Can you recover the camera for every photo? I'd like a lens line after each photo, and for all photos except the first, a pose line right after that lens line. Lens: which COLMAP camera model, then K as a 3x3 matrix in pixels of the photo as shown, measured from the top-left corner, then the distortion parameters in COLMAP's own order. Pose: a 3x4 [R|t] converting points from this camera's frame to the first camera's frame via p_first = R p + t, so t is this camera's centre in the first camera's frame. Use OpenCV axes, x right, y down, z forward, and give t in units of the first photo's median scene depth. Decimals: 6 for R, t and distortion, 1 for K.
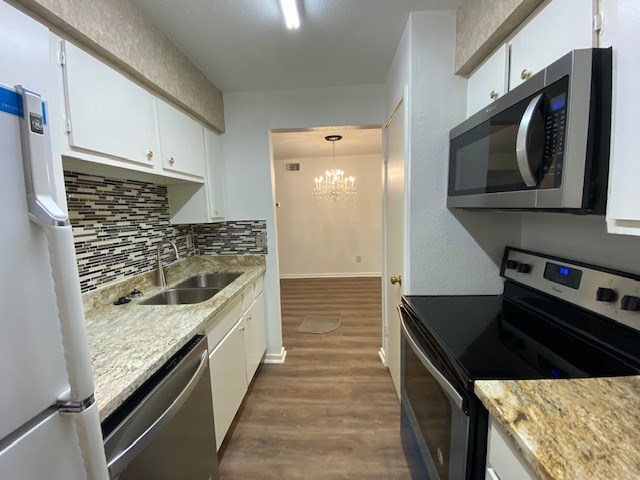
lens RADIAL K [[259.1, 0, 322.5], [0, 259.1, 238.5], [0, 0, 1]] dist [0.007299, -0.013919]
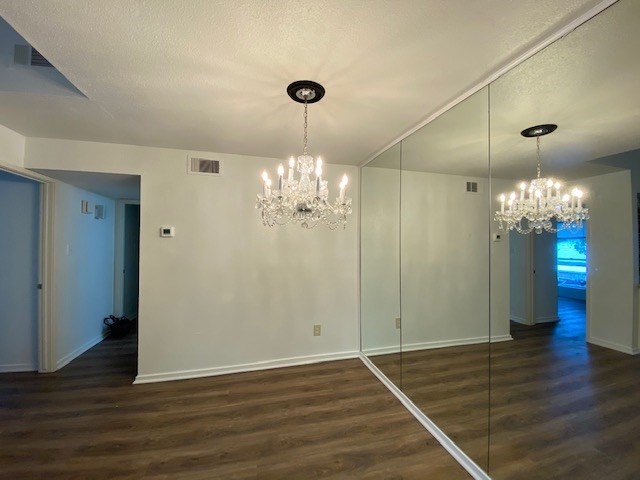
lens RADIAL K [[259.1, 0, 317.3], [0, 259.1, 241.1], [0, 0, 1]] dist [0.007299, -0.013919]
pose [[0.953413, 0.042976, 0.298590, -0.153759], [-0.004256, 0.991618, -0.129134, -0.162081], [-0.301637, 0.121847, 0.945605, 1.413889]]
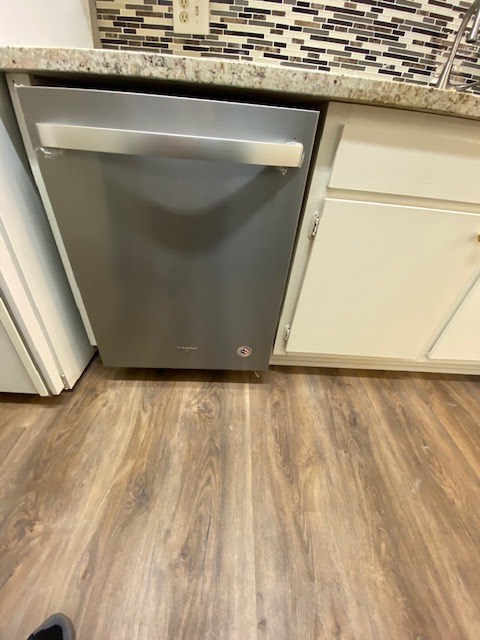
lens RADIAL K [[259.1, 0, 240.6], [0, 259.1, 320.6], [0, 0, 1]] dist [0.007299, -0.013919]
pose [[0.056600, 0.608297, -0.791689, 0.090290], [-0.193602, 0.784596, 0.589006, 0.343683], [0.979446, 0.119935, 0.162176, 0.690887]]
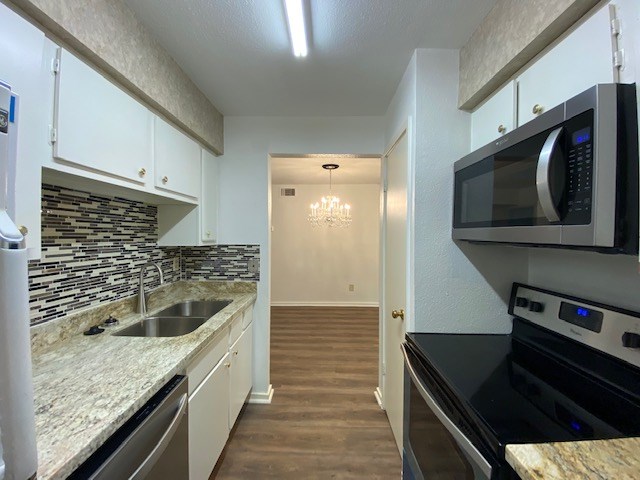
lens RADIAL K [[259.1, 0, 322.4], [0, 259.1, 238.9], [0, 0, 1]] dist [0.007299, -0.013919]
pose [[0.998698, 0.037240, 0.034858, -0.034812], [-0.033619, 0.994496, -0.099238, -0.009583], [-0.038362, 0.097937, 0.994453, 0.060356]]
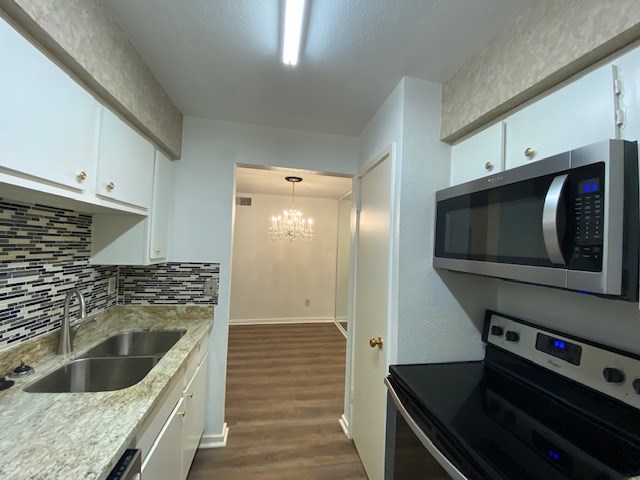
lens RADIAL K [[259.1, 0, 321.1], [0, 259.1, 238.8], [0, 0, 1]] dist [0.007299, -0.013919]
pose [[0.970770, 0.074335, 0.228210, -0.154339], [-0.042140, 0.988848, -0.142841, -0.069725], [-0.236283, 0.129049, 0.963077, 0.154638]]
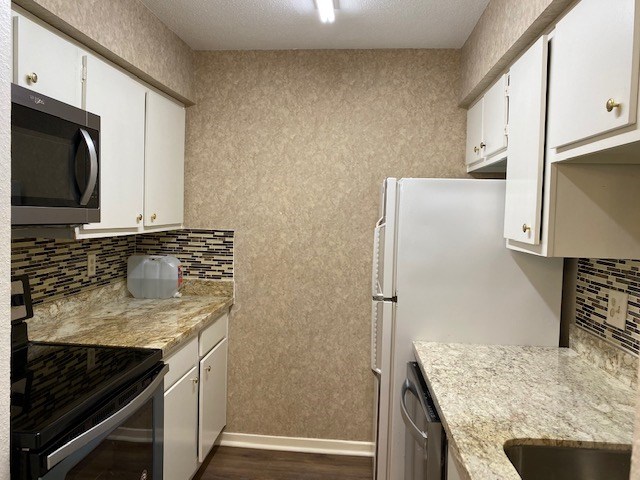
lens RADIAL K [[489.8, 0, 316.4], [0, 489.8, 232.5], [0, 0, 1]] dist [0.033595, -0.031525]
pose [[-0.998566, 0.001969, 0.053493, -0.192616], [0.009973, 0.988668, 0.149788, -0.224788], [-0.052592, 0.150107, -0.987270, 1.766504]]
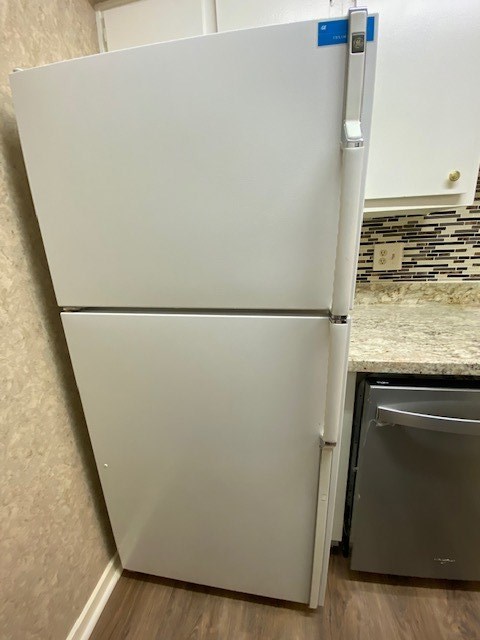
lens RADIAL K [[259.1, 0, 238.3], [0, 259.1, 319.7], [0, 0, 1]] dist [0.007299, -0.013919]
pose [[-0.132018, 0.316444, -0.939380, 0.080063], [-0.059871, 0.943399, 0.326212, 0.087516], [0.989438, 0.099307, -0.105600, 0.207975]]
